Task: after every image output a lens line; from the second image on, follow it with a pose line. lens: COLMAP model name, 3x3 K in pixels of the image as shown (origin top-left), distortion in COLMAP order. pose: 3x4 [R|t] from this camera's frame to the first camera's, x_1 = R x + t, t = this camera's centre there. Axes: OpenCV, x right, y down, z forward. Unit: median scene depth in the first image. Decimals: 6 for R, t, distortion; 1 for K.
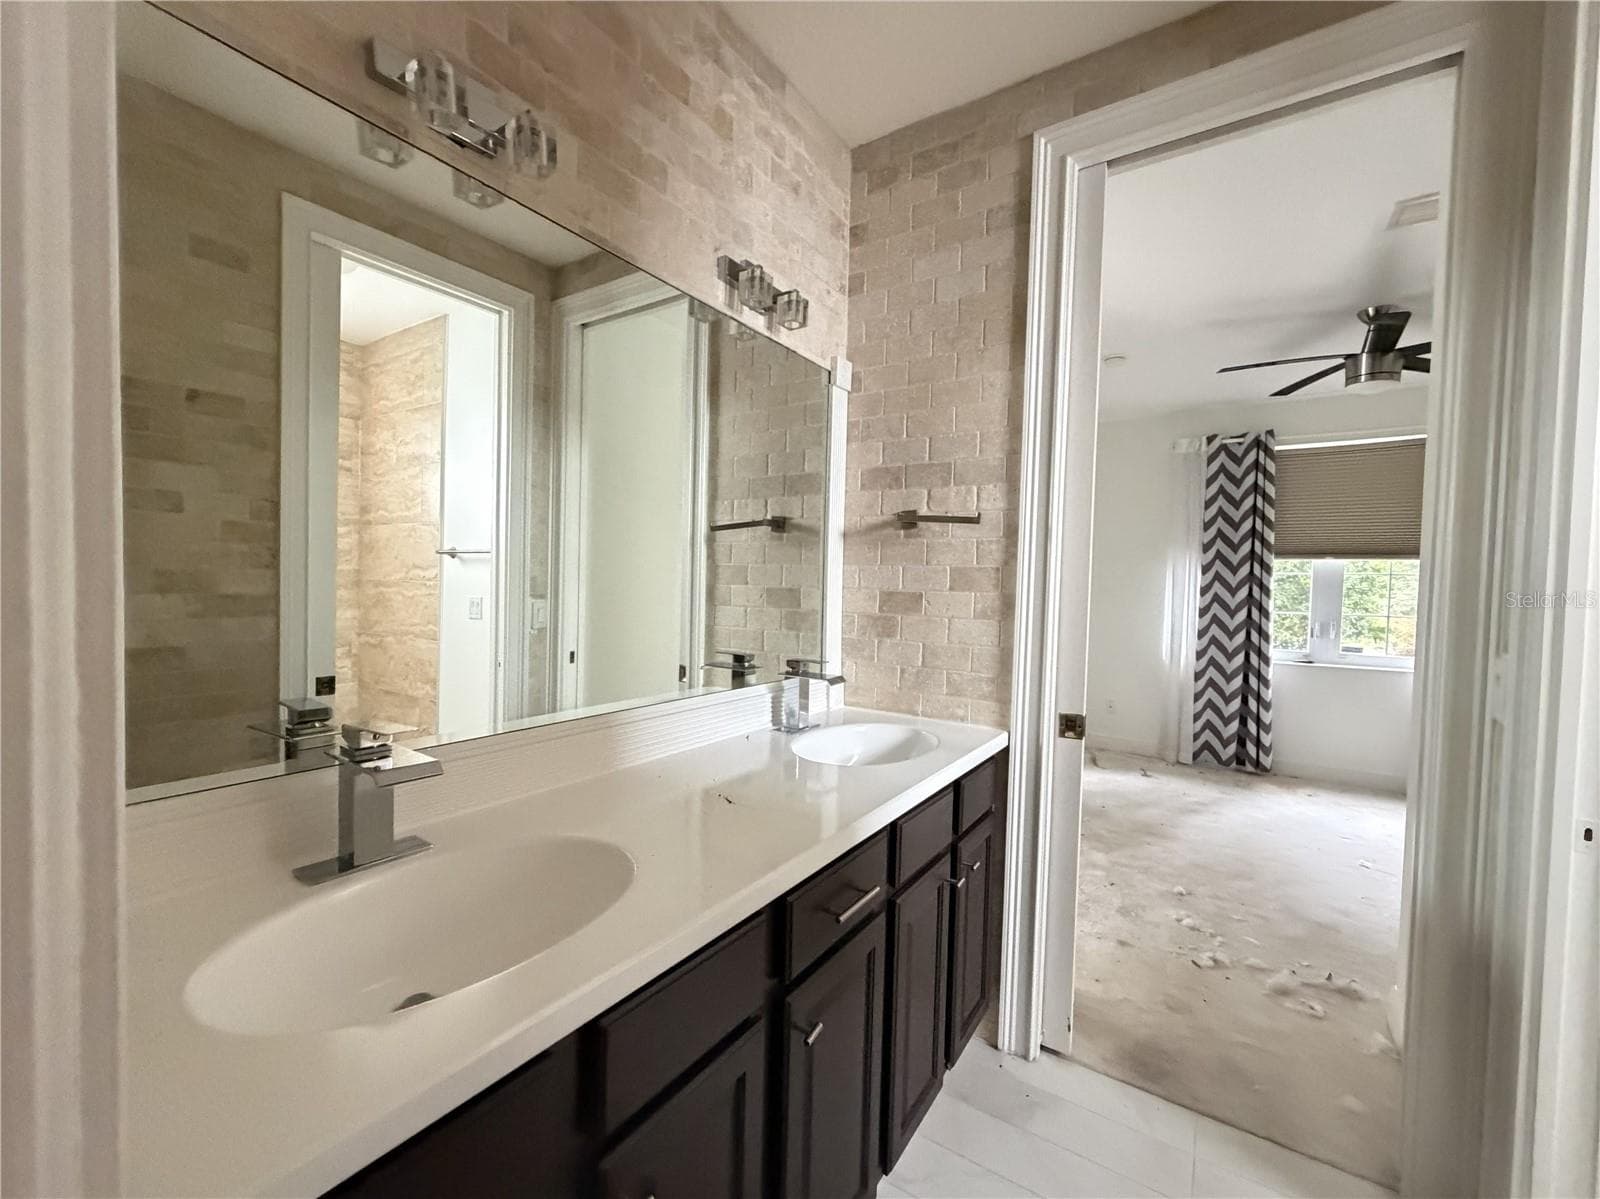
lens RADIAL K [[641.8, 0, 802.8], [0, 641.8, 600.3], [0, 0, 1]] dist [-0.001615, 0.000649]
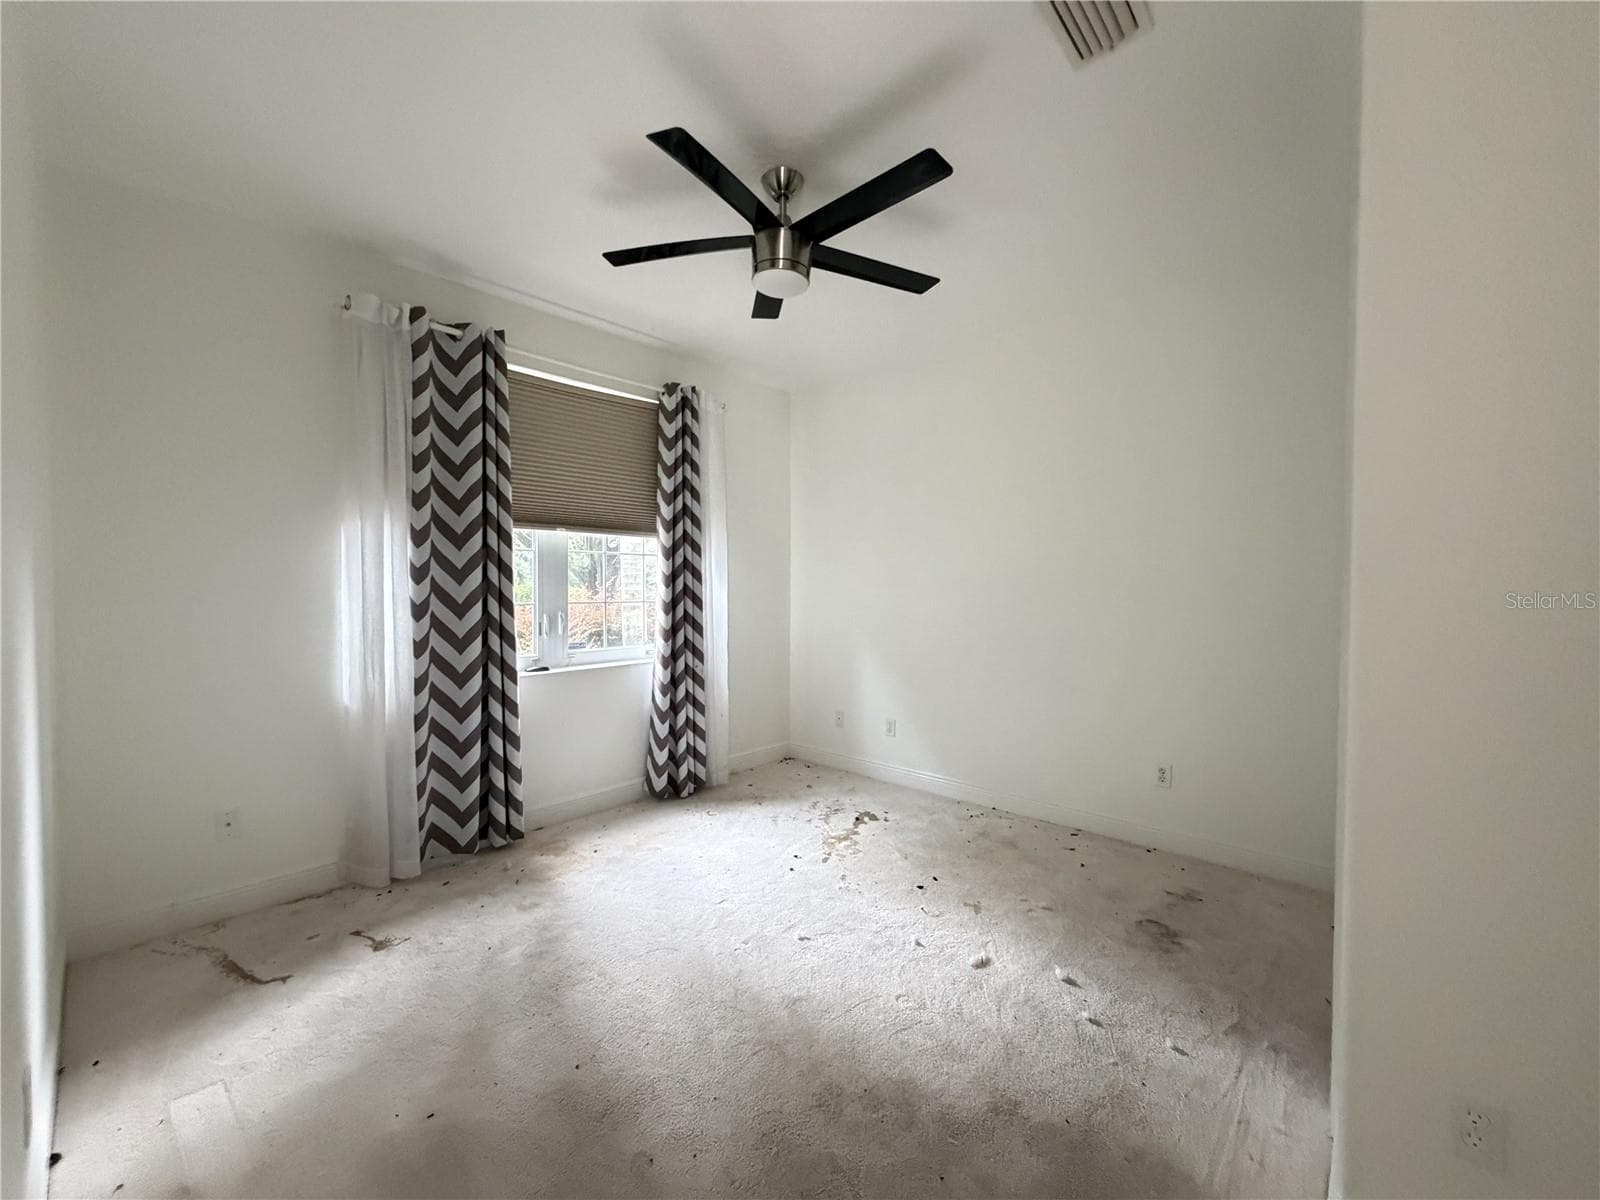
lens RADIAL K [[641.8, 0, 811.9], [0, 641.8, 603.1], [0, 0, 1]] dist [-0.001615, 0.000649]
pose [[0.159250, -0.050823, 0.985929, 0.107875], [0.033809, 0.998369, 0.046004, -0.003446], [-0.986659, 0.026007, 0.160708, 0.567264]]
